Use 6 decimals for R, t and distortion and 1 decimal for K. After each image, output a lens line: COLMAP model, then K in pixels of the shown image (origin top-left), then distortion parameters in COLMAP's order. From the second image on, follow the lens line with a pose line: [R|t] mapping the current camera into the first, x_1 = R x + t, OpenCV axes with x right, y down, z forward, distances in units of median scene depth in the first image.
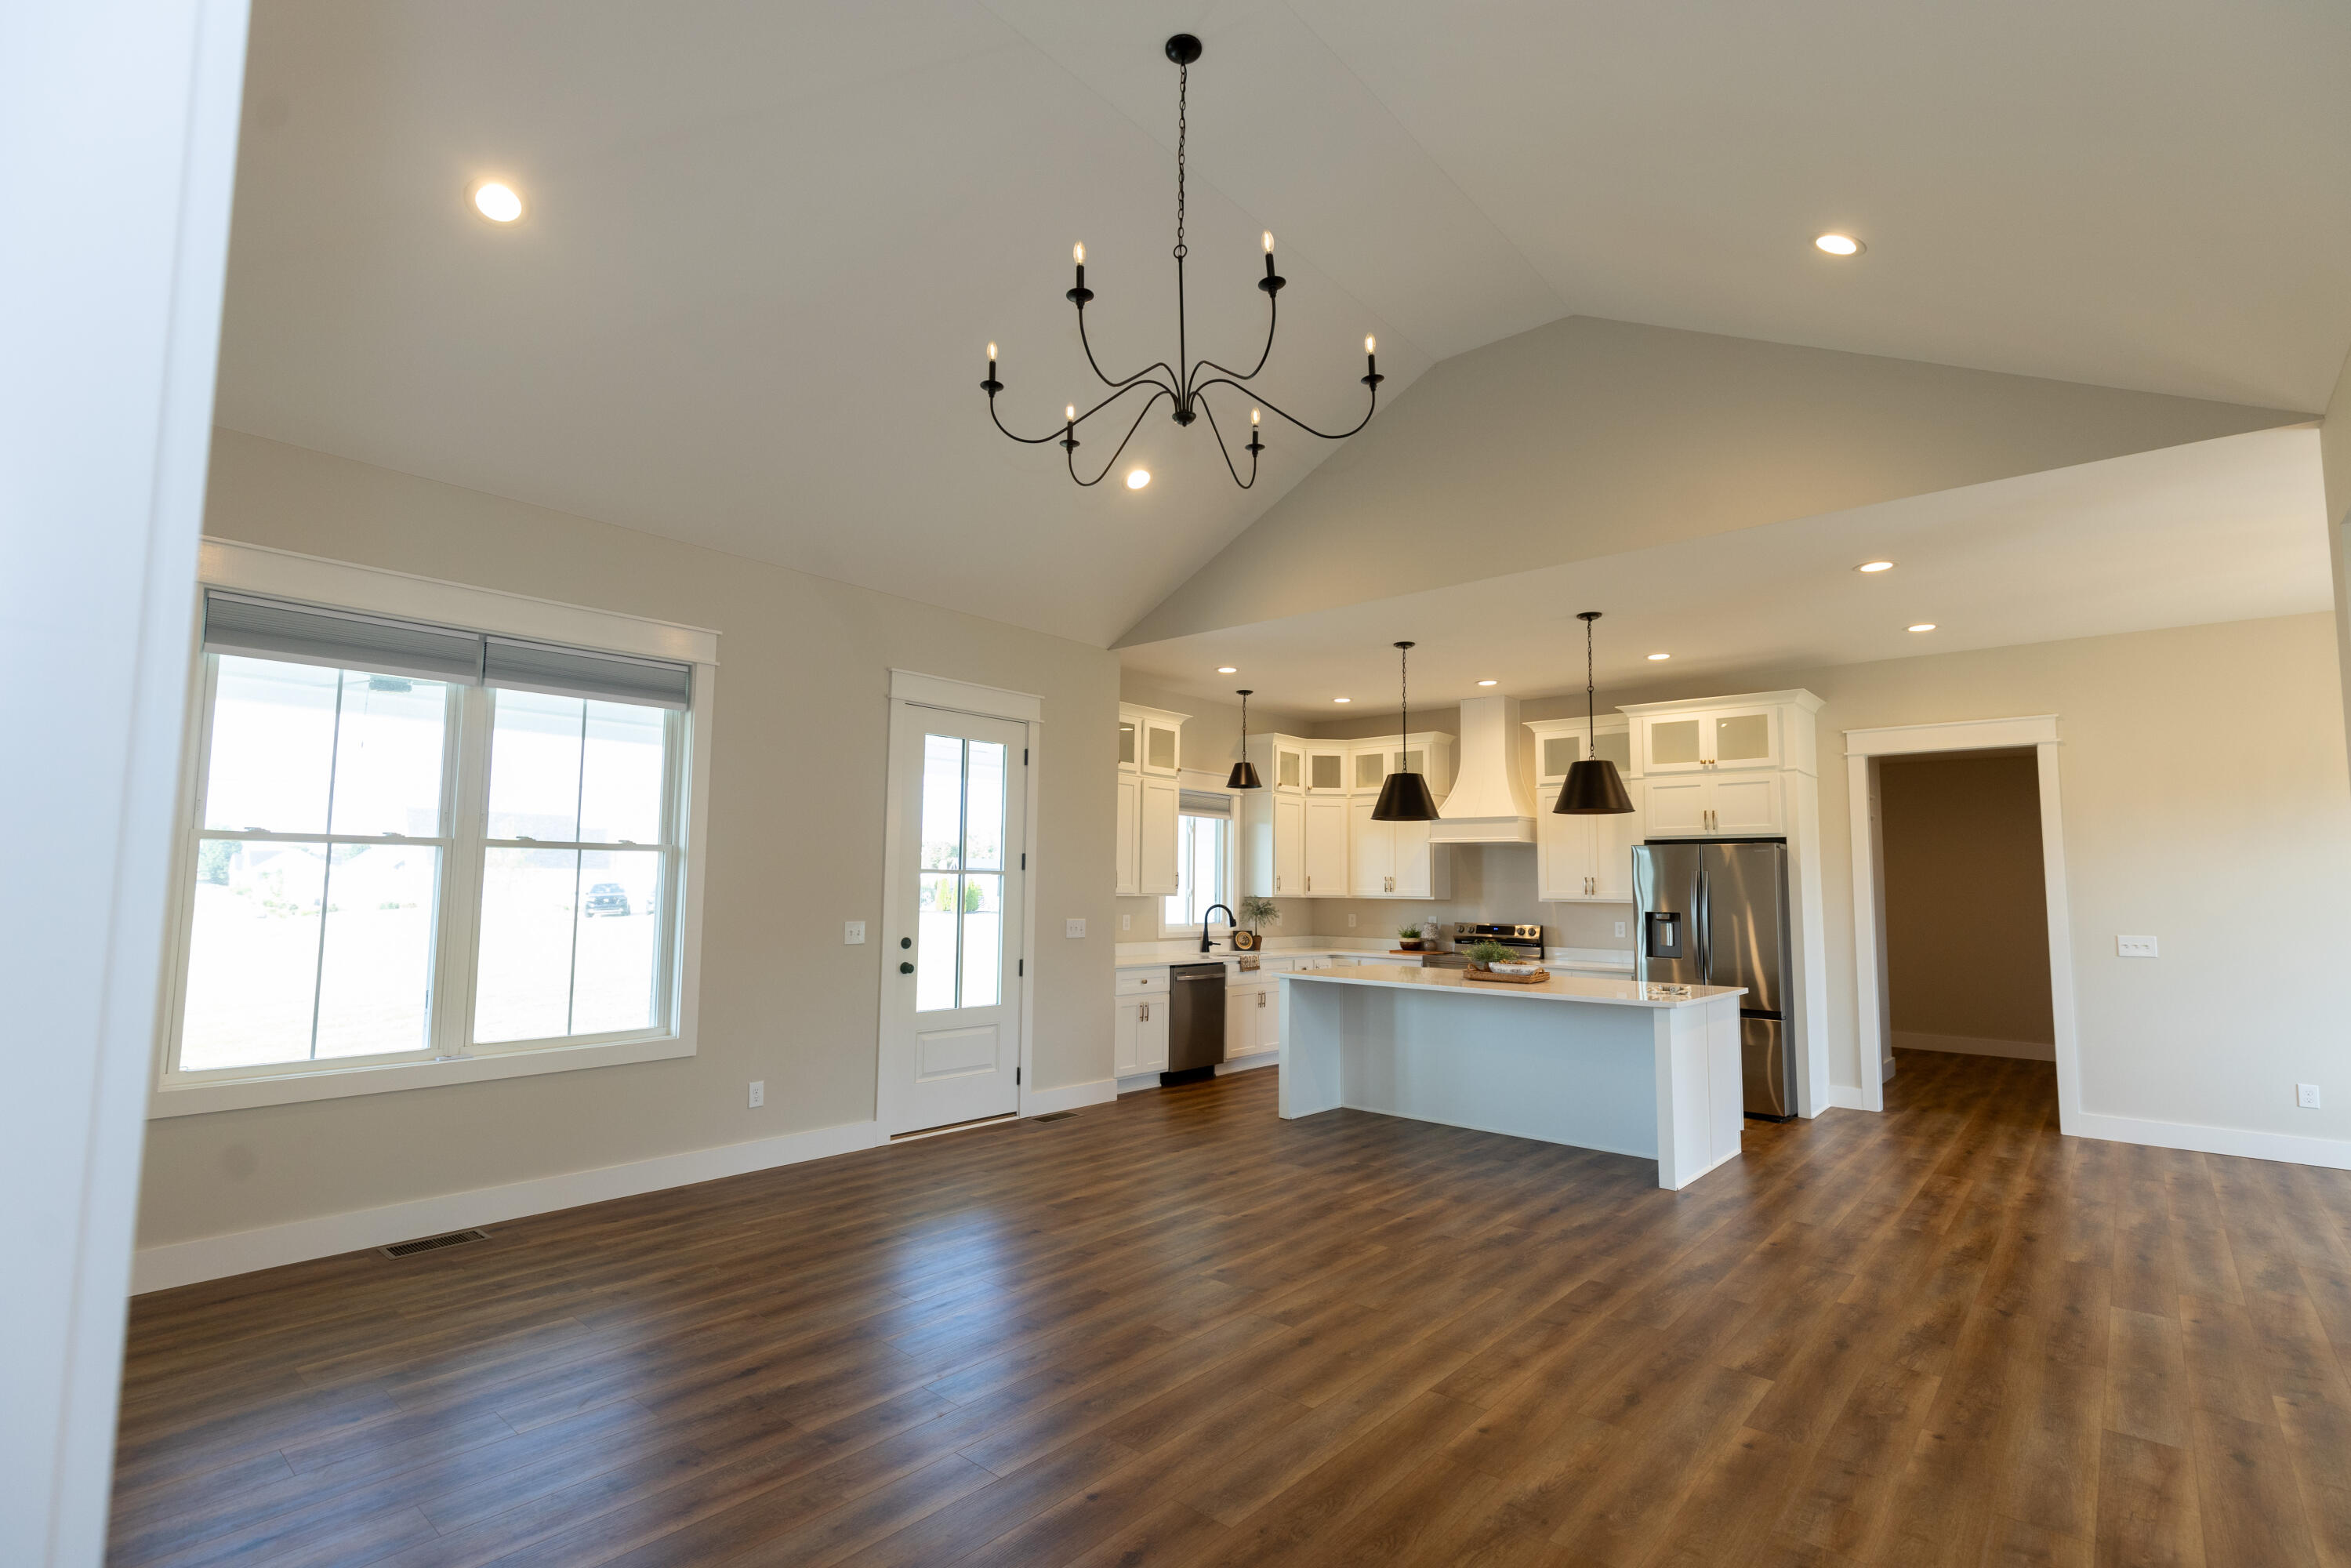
lens RADIAL K [[1105.0, 0, 1181.8], [0, 1105.0, 780.5], [0, 0, 1]] dist [0.013653, -0.004344]
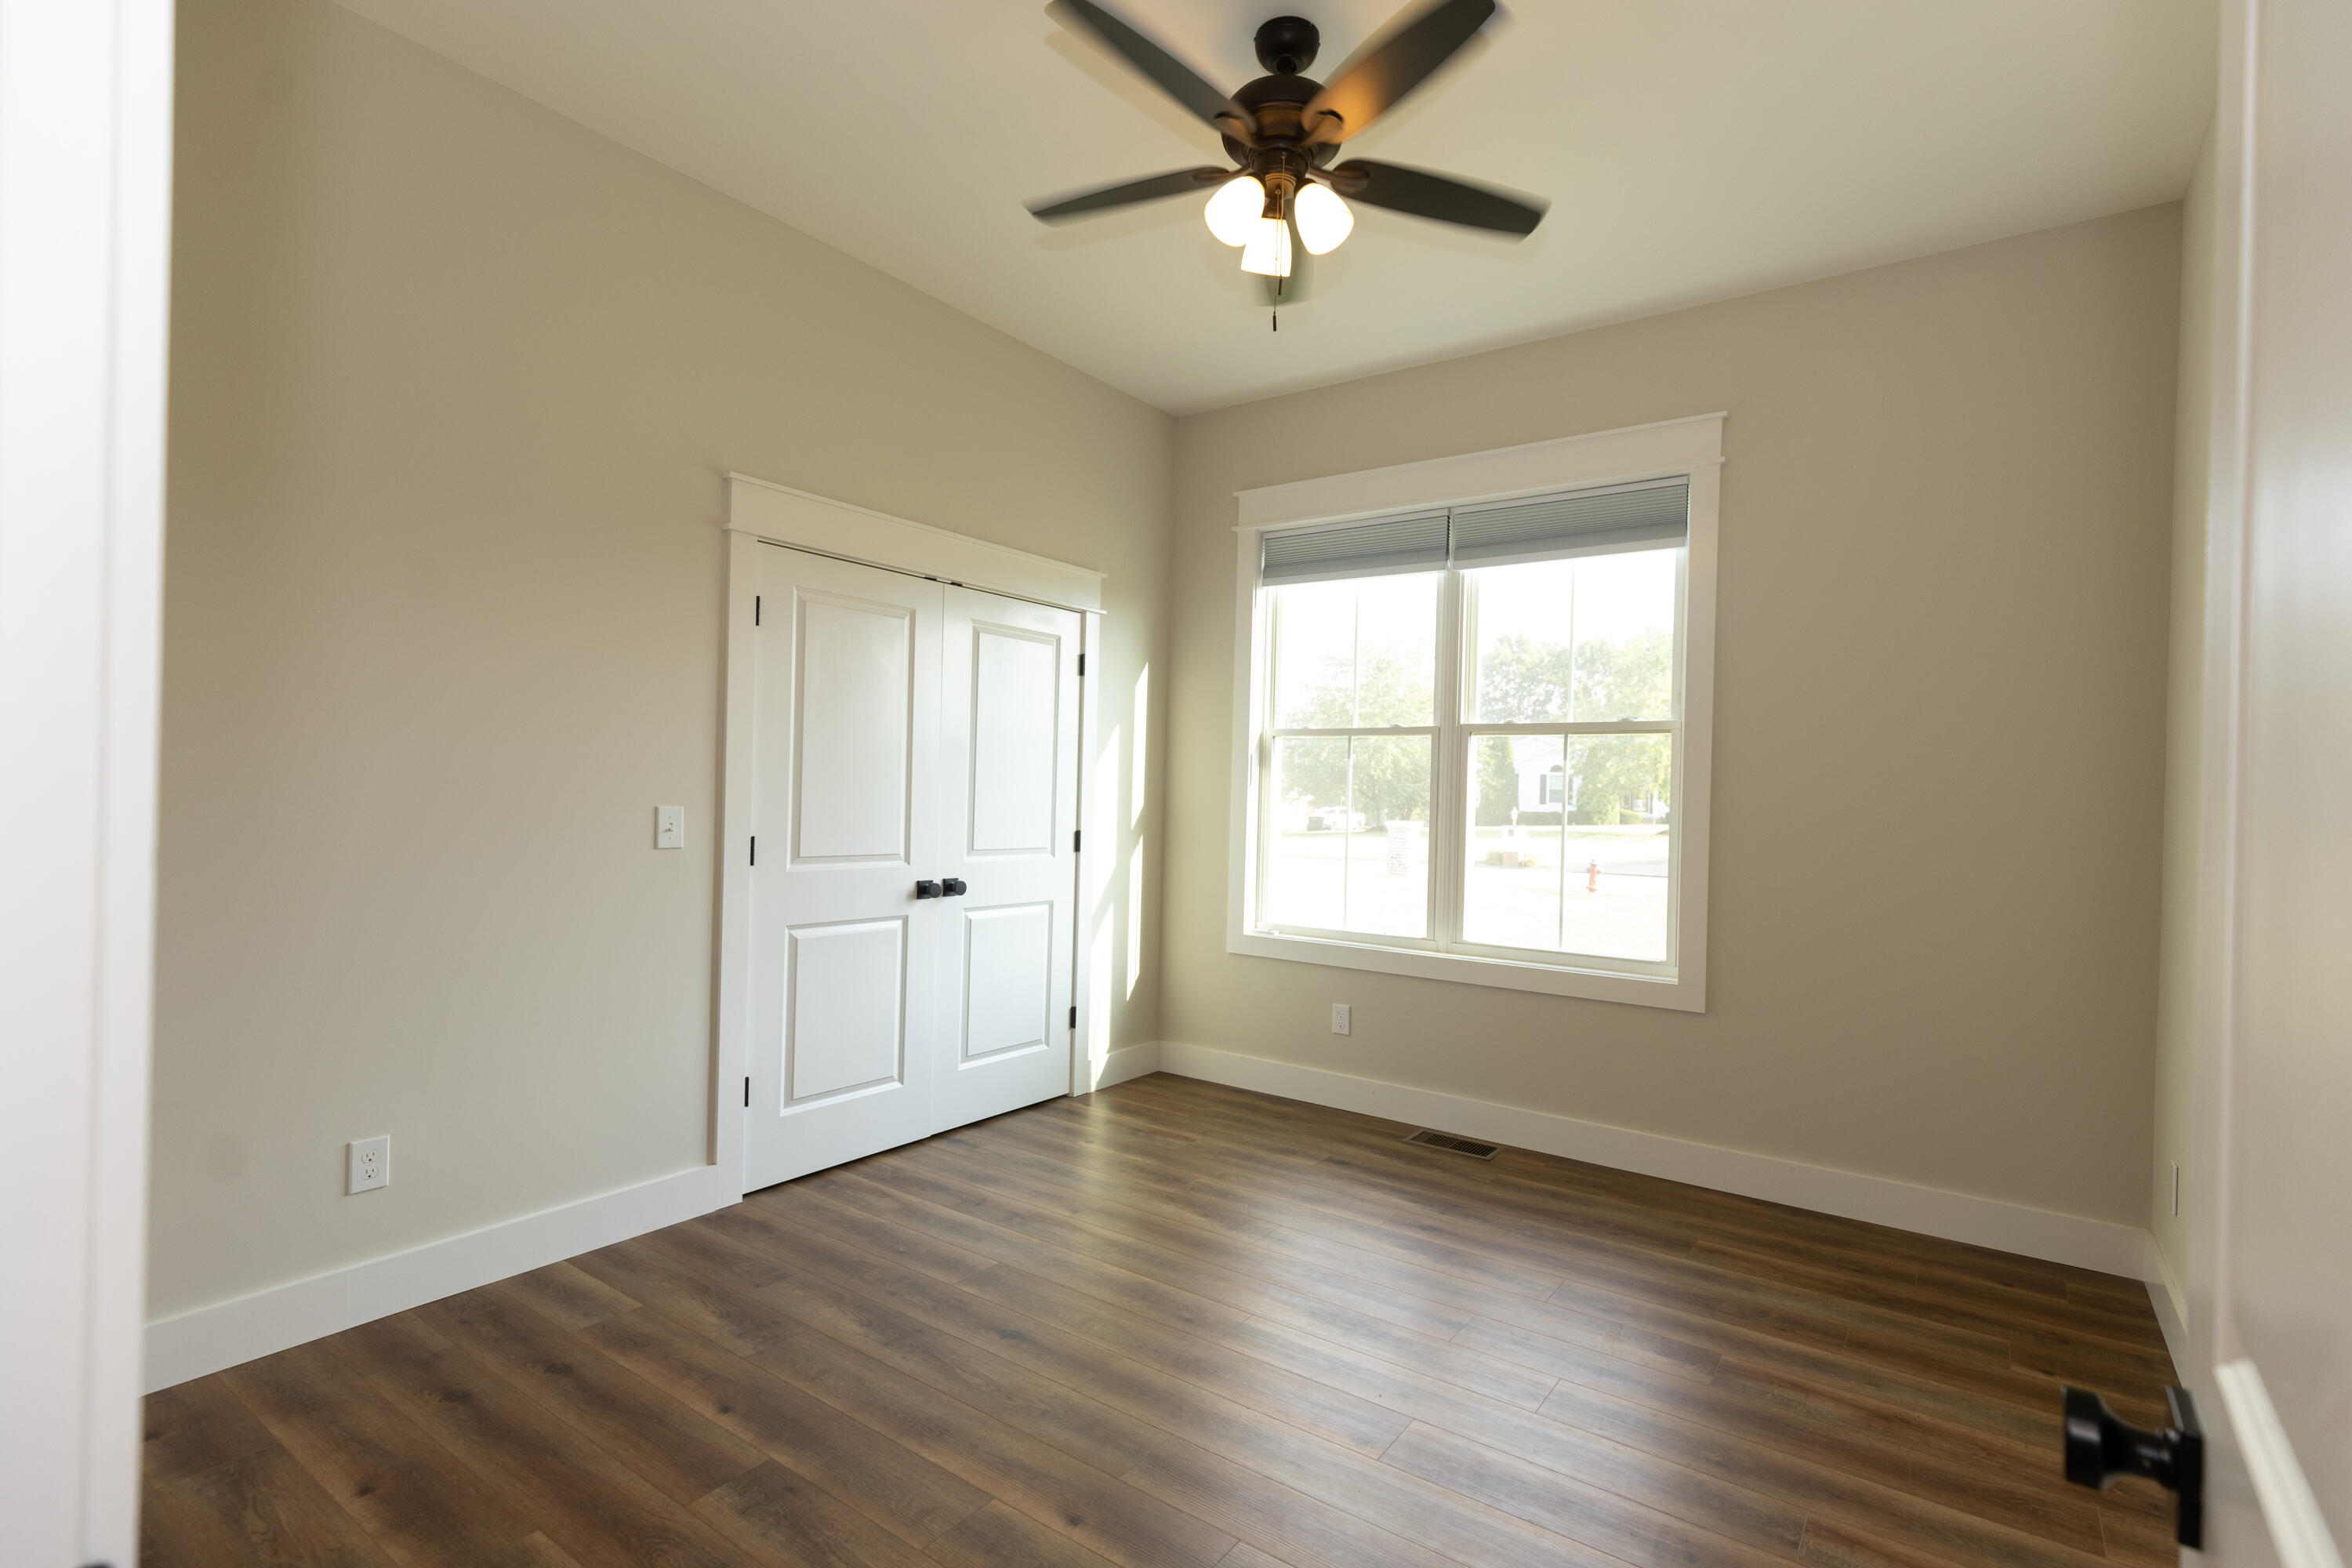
lens RADIAL K [[1105.4, 0, 1182.3], [0, 1105.4, 780.5], [0, 0, 1]] dist [0.013653, -0.004344]
pose [[0.092426, -0.004836, -0.995708, 0.356362], [0.084188, 0.996445, 0.002975, 0.090215], [0.992154, -0.084101, 0.092505, 0.830322]]
